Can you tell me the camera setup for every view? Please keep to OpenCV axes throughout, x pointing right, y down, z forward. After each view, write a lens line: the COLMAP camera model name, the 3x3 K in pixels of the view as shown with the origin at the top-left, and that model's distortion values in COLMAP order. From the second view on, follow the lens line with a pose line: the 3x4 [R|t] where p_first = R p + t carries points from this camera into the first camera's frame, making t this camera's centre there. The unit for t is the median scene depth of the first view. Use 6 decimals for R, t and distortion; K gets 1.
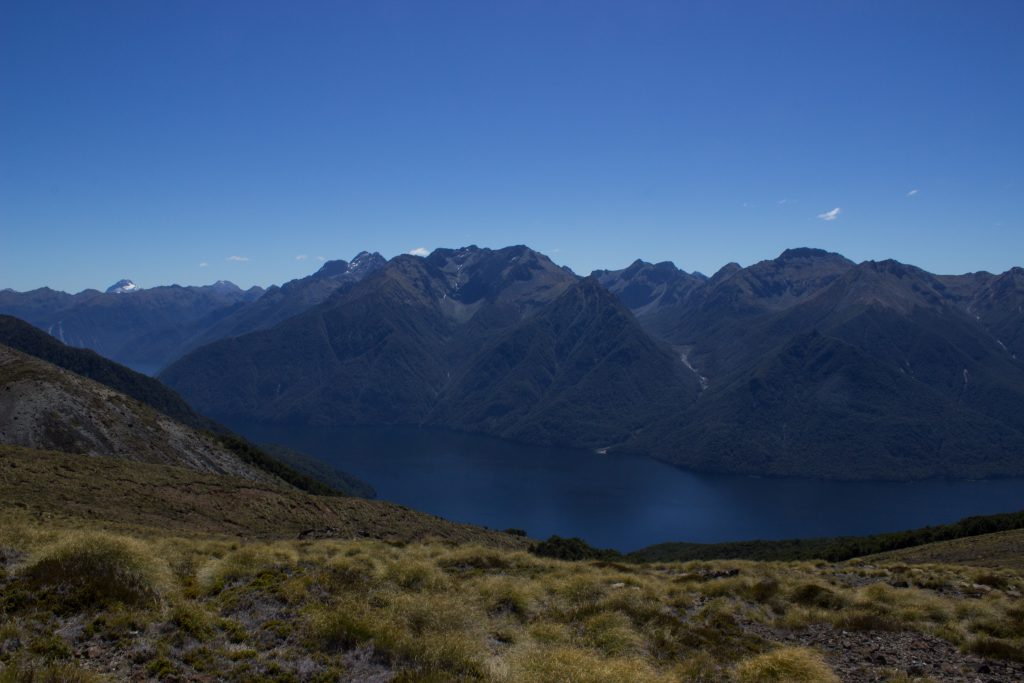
lens RADIAL K [[841.7, 0, 507.1], [0, 841.7, 344.7], [0, 0, 1]] dist [-0.167791, 0.145364]
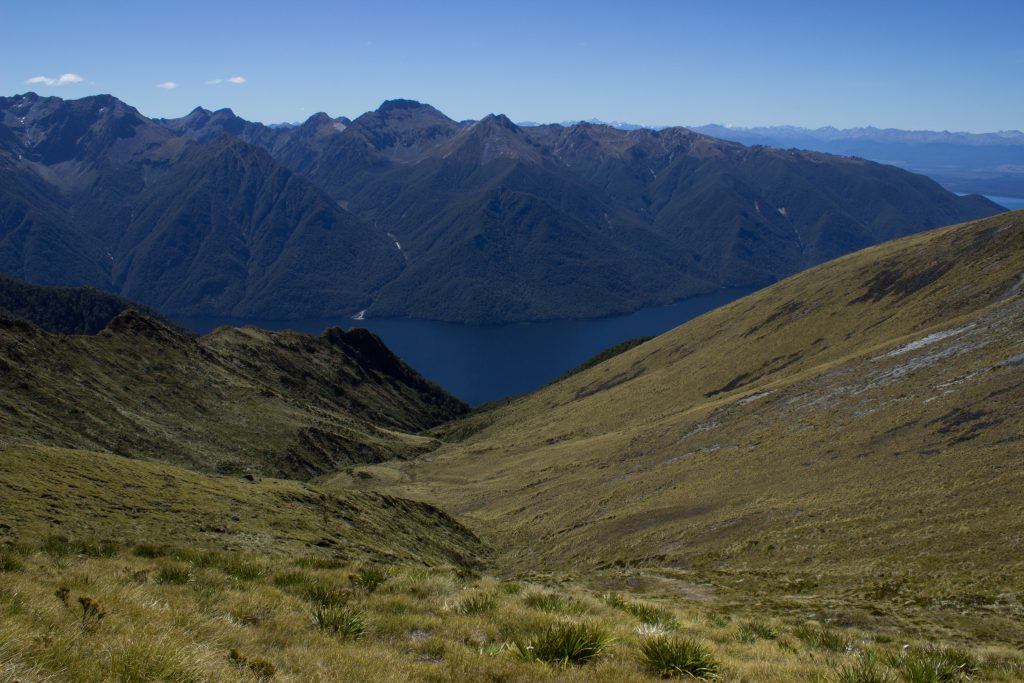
lens RADIAL K [[845.9, 0, 506.6], [0, 845.9, 343.3], [0, 0, 1]] dist [-0.171706, 0.154488]
pose [[0.786073, -0.152530, 0.599019, -0.220197], [0.032434, 0.977920, 0.206449, -0.029025], [-0.617282, -0.142855, 0.773664, 0.054197]]
